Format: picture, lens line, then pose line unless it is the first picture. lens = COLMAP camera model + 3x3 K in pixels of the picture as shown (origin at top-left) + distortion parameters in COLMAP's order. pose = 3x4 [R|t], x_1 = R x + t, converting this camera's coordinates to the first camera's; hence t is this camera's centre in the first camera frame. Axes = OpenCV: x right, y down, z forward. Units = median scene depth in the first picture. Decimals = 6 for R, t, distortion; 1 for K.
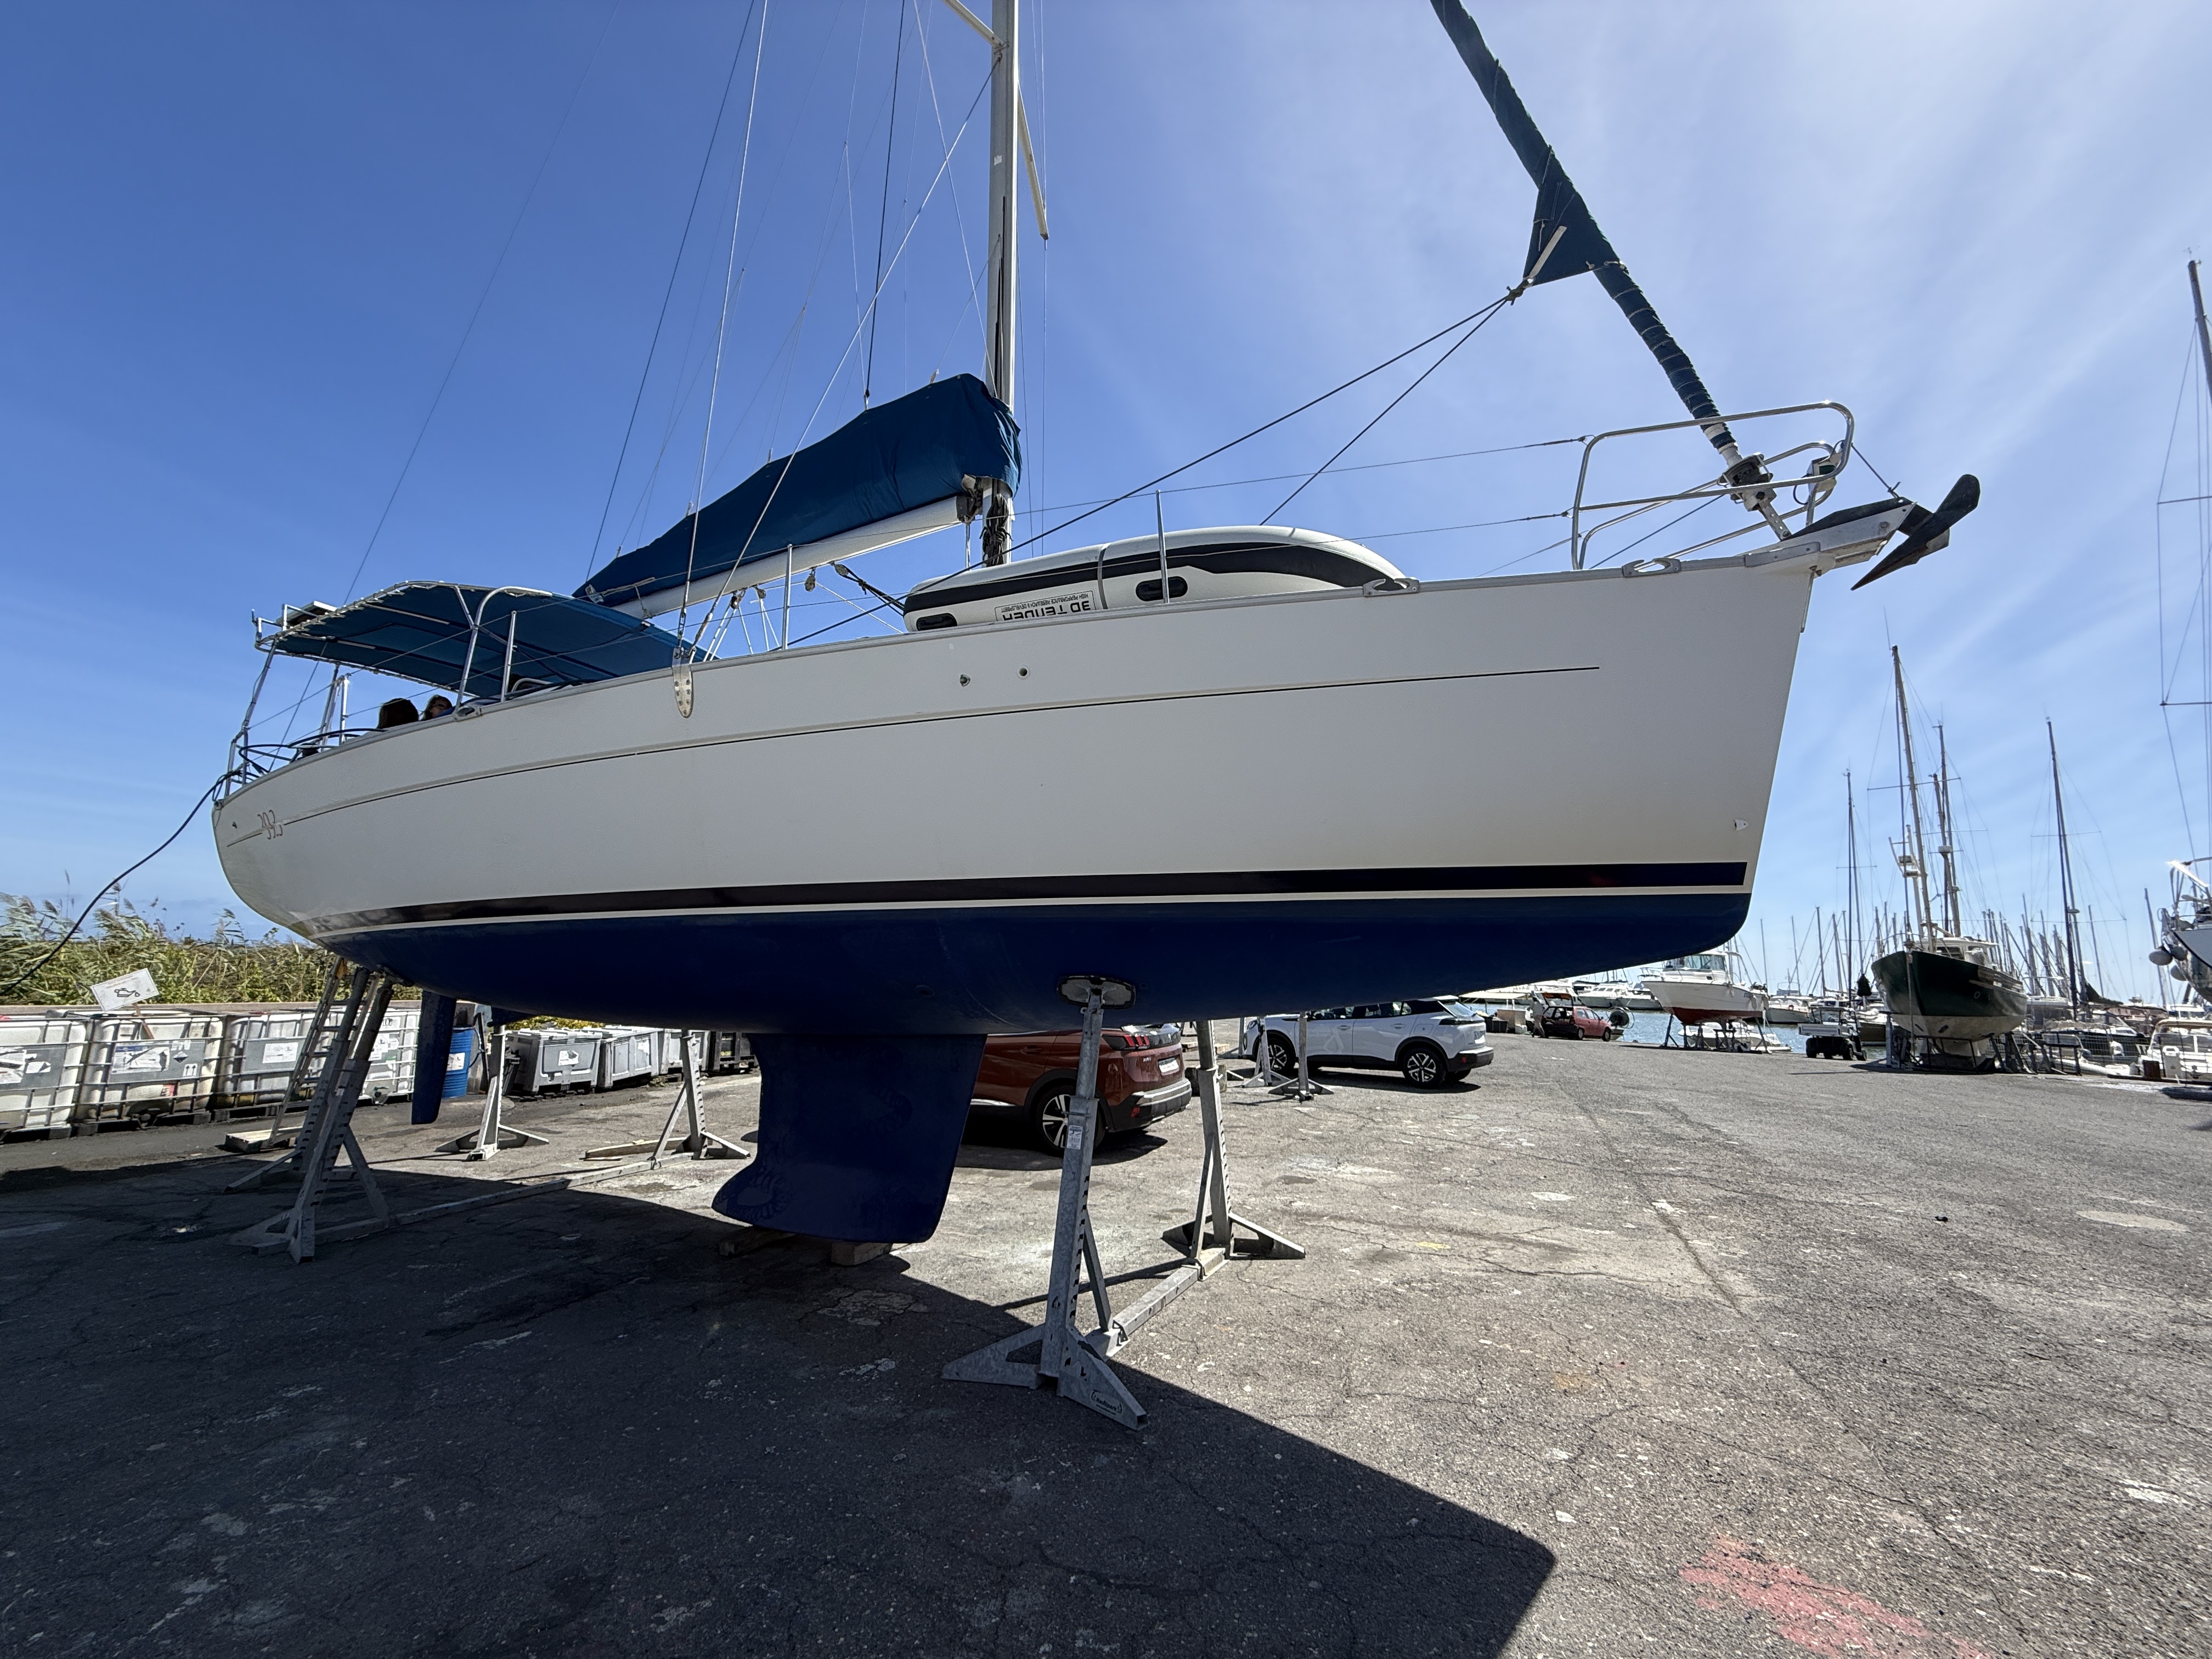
lens RADIAL K [[899.9, 0, 1106.0], [0, 899.9, 829.5], [0, 0, 1]] dist [-0.000193, 0.000512]
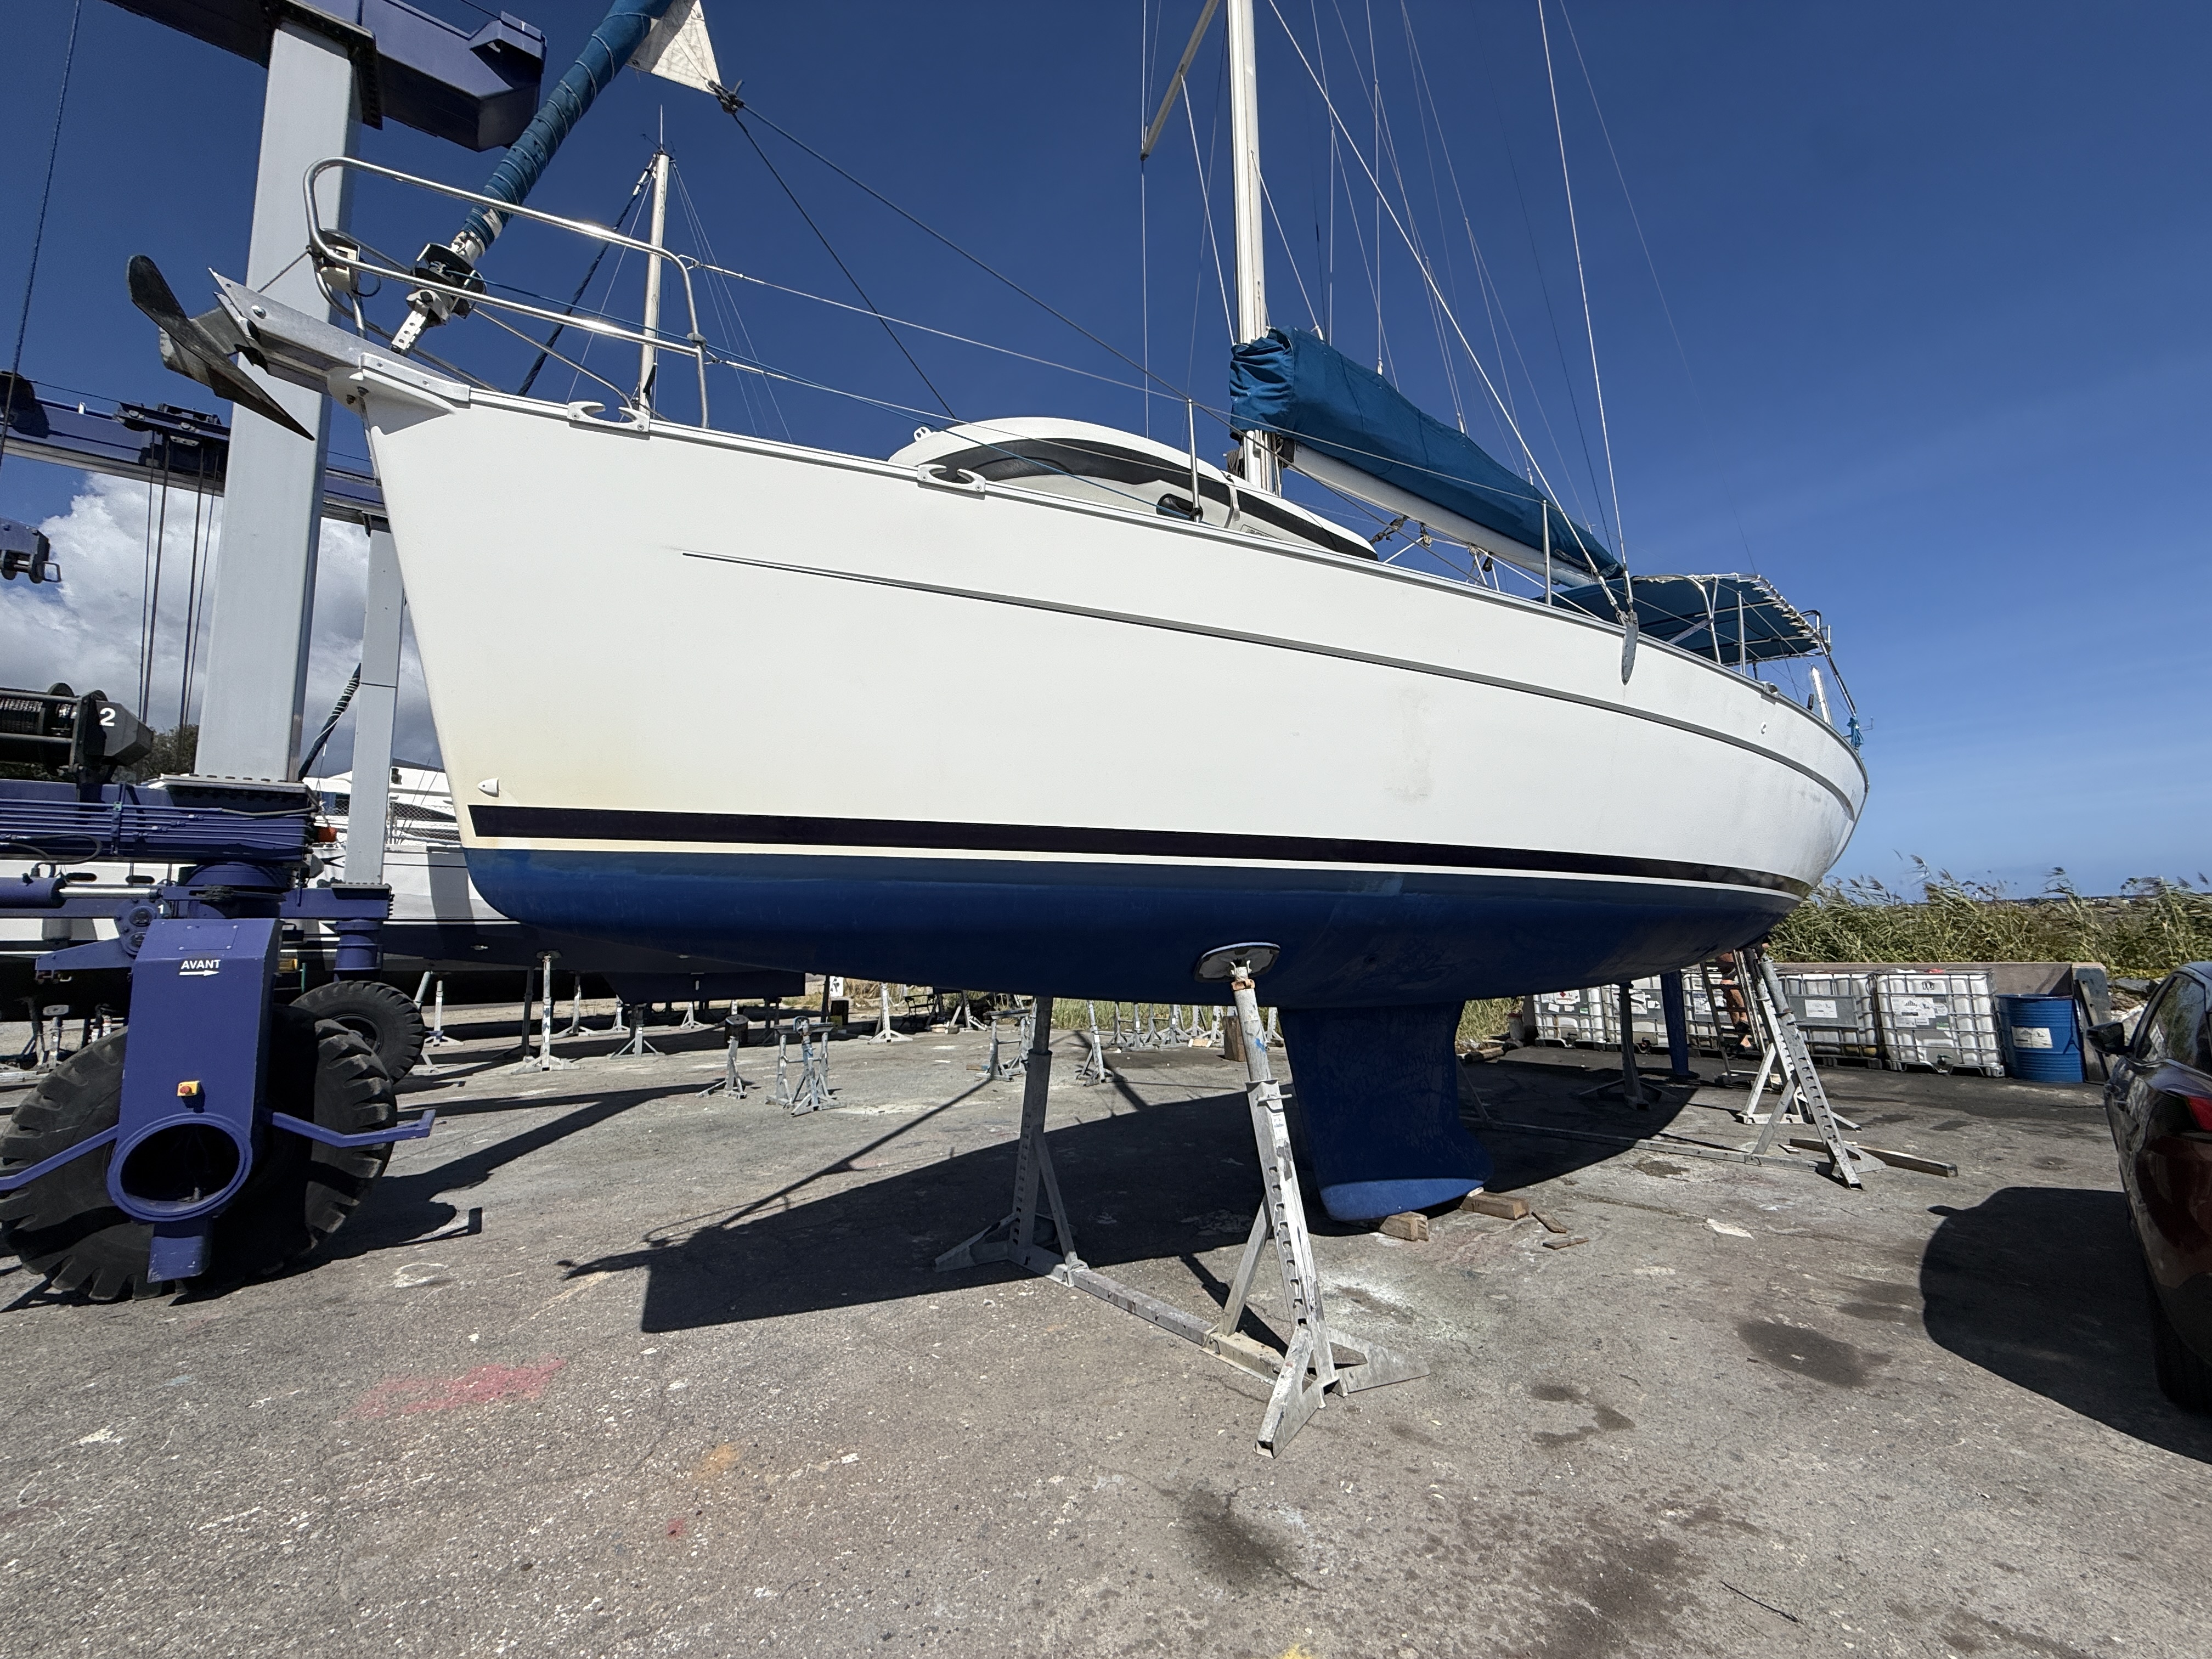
lens RADIAL K [[899.9, 0, 1106.0], [0, 899.9, 829.5], [0, 0, 1]] dist [-0.000193, 0.000512]
pose [[-0.421141, -0.118665, -0.899199, 0.519127], [0.166196, 0.964522, -0.205123, 0.132145], [0.891639, -0.235829, -0.386478, 0.785606]]
